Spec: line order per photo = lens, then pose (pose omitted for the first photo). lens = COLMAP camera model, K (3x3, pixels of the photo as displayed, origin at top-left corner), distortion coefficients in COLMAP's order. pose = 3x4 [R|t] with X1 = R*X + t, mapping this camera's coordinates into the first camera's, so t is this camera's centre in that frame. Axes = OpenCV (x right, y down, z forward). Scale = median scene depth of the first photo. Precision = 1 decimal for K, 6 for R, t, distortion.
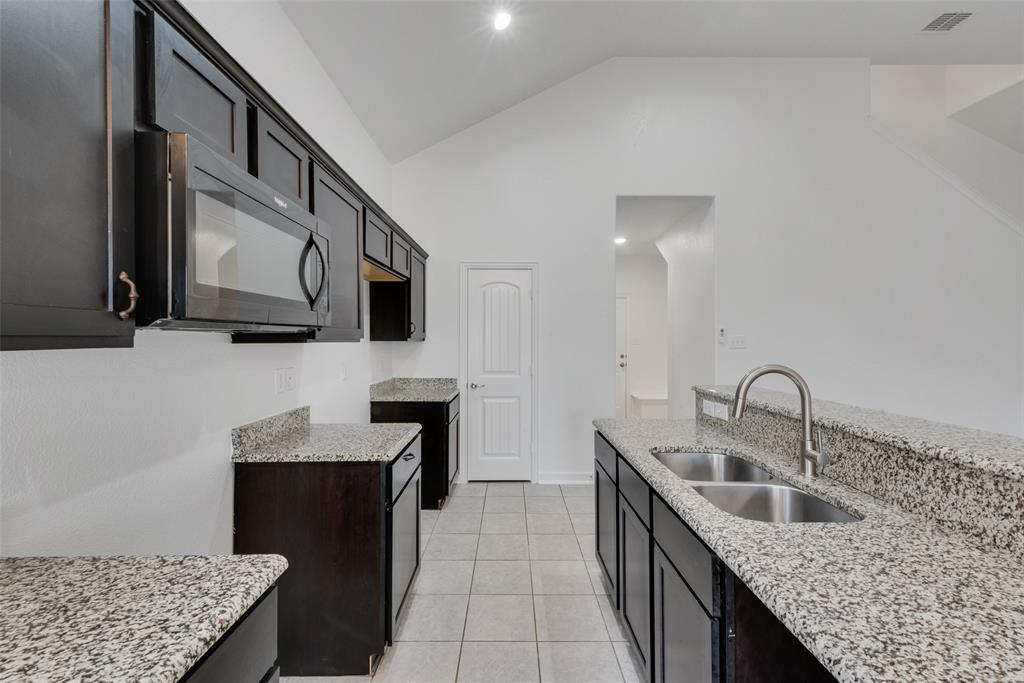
lens RADIAL K [[419.7, 0, 512.0], [0, 419.7, 341.5], [0, 0, 1]] dist [0.000470, -0.000011]
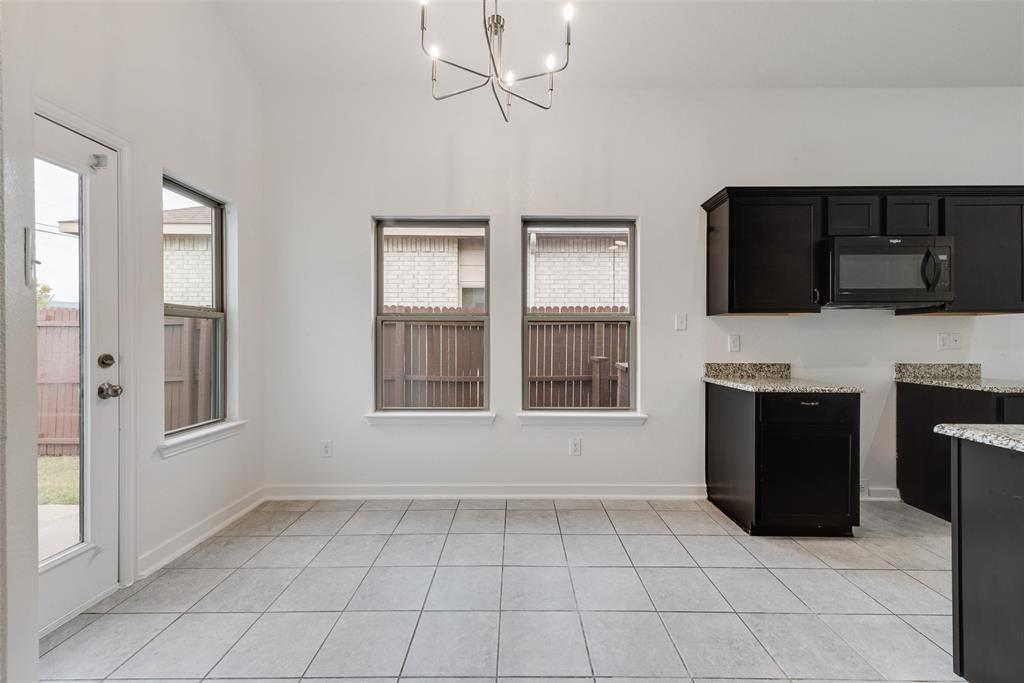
lens RADIAL K [[381.2, 0, 512.0], [0, 381.2, 341.5], [0, 0, 1]] dist [-0.000721, -0.000126]
pose [[-0.018448, 0.005436, -0.999815, 1.161284], [-0.007767, 0.999954, 0.005580, 0.138050], [0.999800, 0.007868, -0.018405, -0.718212]]
